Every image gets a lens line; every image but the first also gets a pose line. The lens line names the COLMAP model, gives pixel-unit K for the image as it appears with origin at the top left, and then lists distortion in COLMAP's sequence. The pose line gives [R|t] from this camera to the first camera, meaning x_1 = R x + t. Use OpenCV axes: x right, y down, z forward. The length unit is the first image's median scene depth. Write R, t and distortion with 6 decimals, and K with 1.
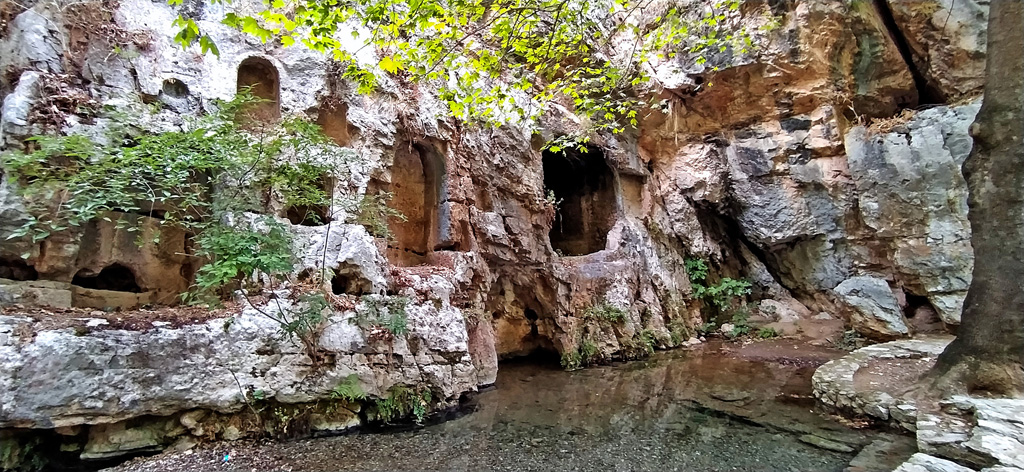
lens RADIAL K [[465.2, 0, 527.0], [0, 465.2, 223.1], [0, 0, 1]] dist [-0.010853, 0.000829]
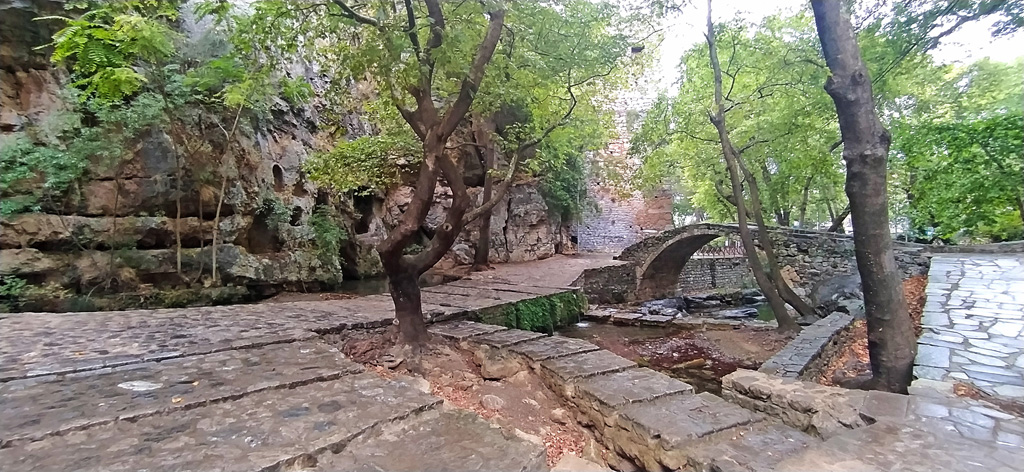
lens RADIAL K [[465.2, 0, 513.8], [0, 465.2, 231.8], [0, 0, 1]] dist [-0.010853, 0.000829]
pose [[0.775653, 0.017696, 0.630912, -0.837682], [-0.075790, 0.994985, 0.065269, -0.171646], [-0.626593, -0.098443, 0.773104, -1.419938]]
